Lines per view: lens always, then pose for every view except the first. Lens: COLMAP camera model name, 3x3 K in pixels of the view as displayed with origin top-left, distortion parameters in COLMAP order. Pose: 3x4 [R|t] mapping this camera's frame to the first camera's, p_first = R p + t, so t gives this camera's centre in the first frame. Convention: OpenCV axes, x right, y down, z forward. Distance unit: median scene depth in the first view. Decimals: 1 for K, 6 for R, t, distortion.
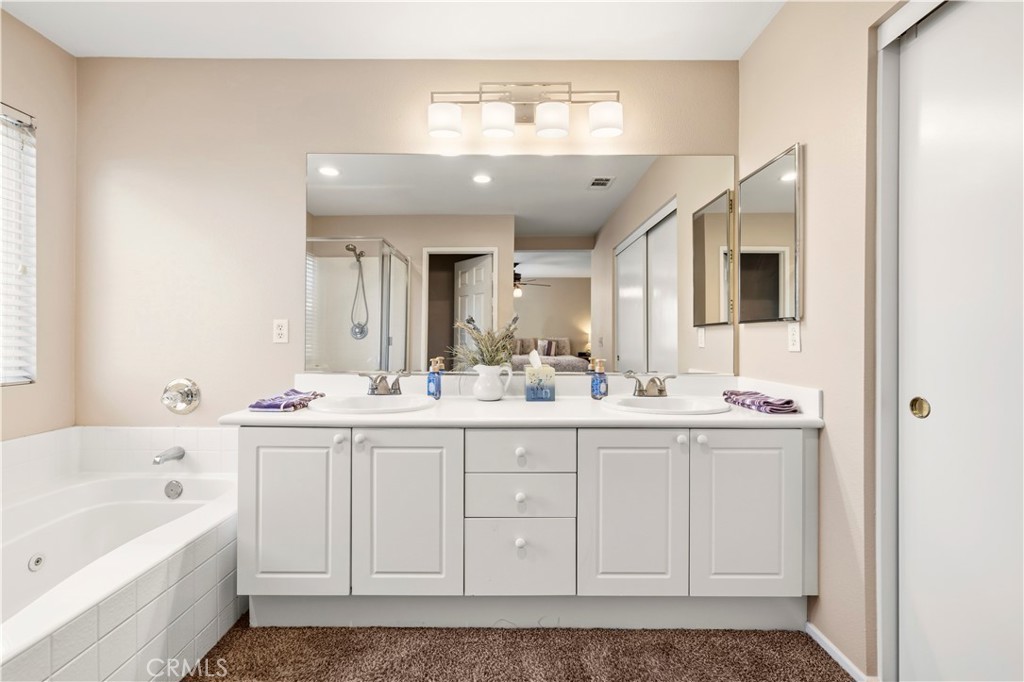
lens RADIAL K [[428.3, 0, 503.9], [0, 428.3, 336.9], [0, 0, 1]] dist [0.002713, 0.000550]
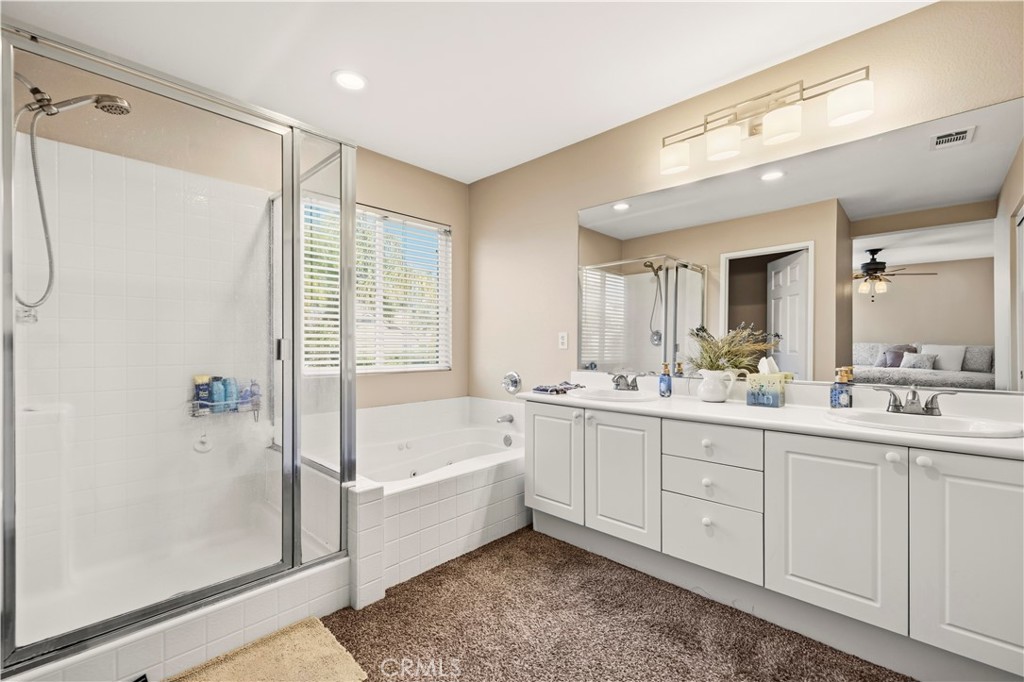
lens RADIAL K [[433.0, 0, 507.3], [0, 433.0, 341.8], [0, 0, 1]] dist [0.004696, 0.000251]
pose [[0.722799, -0.007476, -0.691018, 0.358864], [0.004519, 0.999971, -0.006091, -0.001331], [0.691044, 0.001280, 0.722812, -0.171848]]
